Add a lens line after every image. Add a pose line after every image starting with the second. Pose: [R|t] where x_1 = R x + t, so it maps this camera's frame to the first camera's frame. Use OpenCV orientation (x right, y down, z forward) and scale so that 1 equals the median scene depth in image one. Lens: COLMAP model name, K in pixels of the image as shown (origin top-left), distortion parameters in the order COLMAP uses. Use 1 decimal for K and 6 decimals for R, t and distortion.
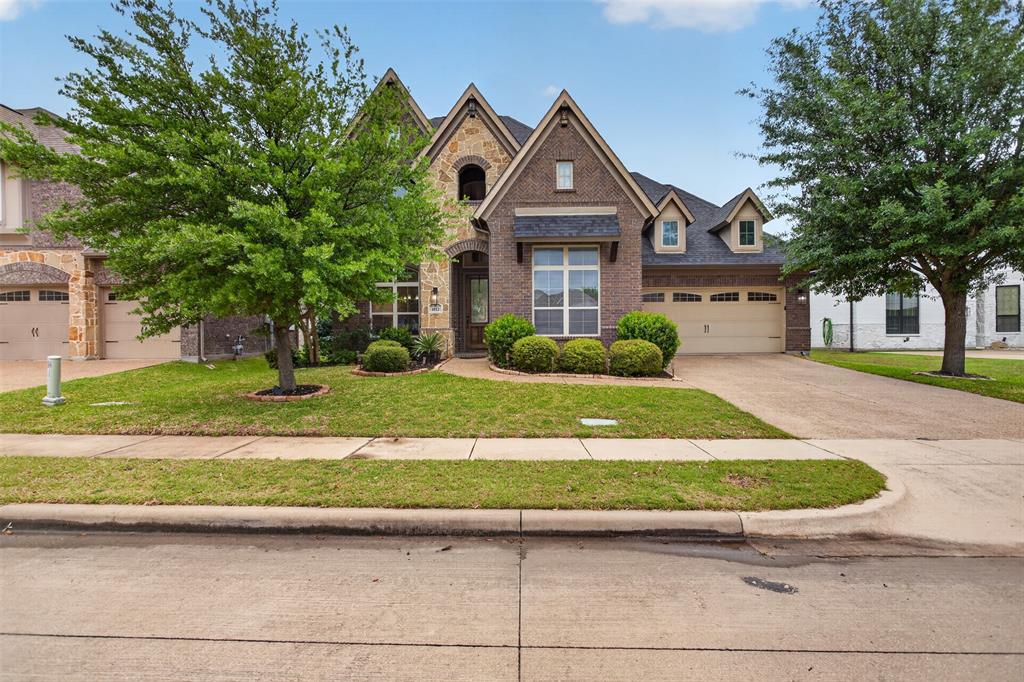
lens RADIAL K [[495.8, 0, 512.0], [0, 495.8, 341.0], [0, 0, 1]] dist [0.000027, 0.000172]
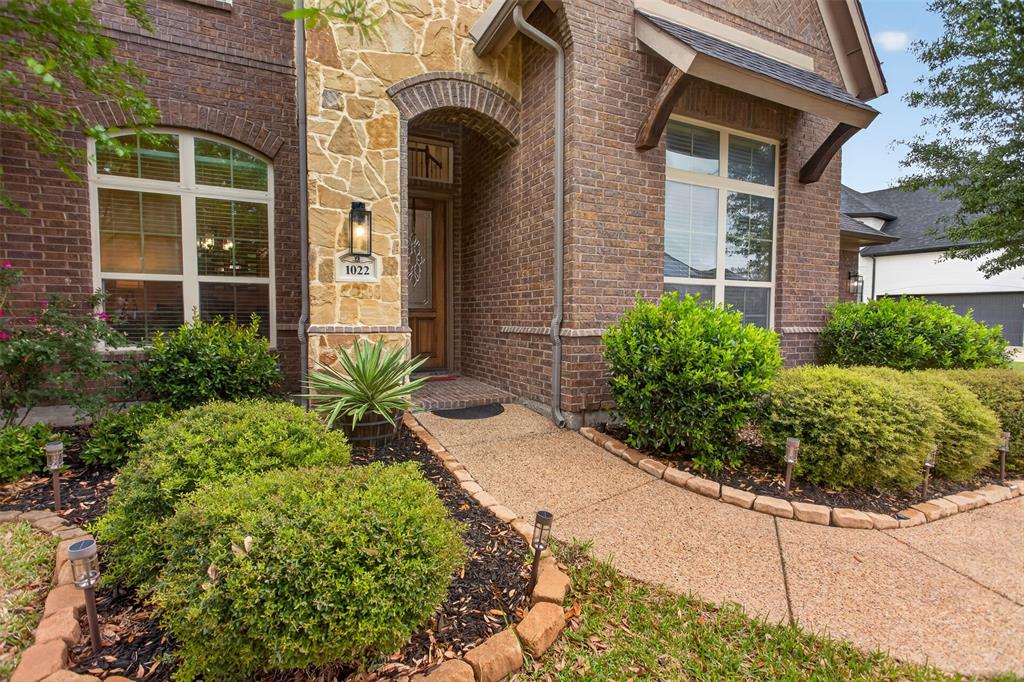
lens RADIAL K [[450.4, 0, 512.0], [0, 450.4, 341.0], [0, 0, 1]] dist [0.000650, 0.000102]
pose [[0.885939, -0.015149, 0.463554, -0.208638], [-0.006823, 0.998933, 0.045685, -0.031773], [-0.463751, -0.043637, 0.884890, 0.702095]]
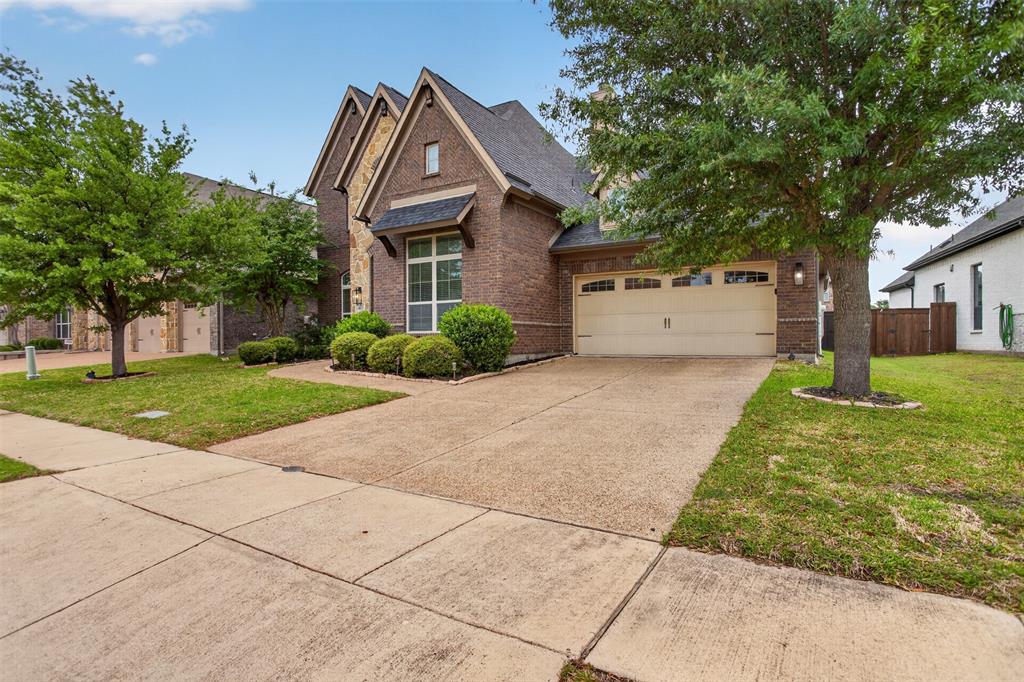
lens RADIAL K [[495.8, 0, 512.0], [0, 495.8, 341.0], [0, 0, 1]] dist [0.000027, 0.000172]
pose [[0.876034, 0.002080, -0.482245, 0.641335], [-0.003367, 0.999993, -0.001804, 0.006195], [0.482238, 0.003204, 0.876035, 0.247879]]
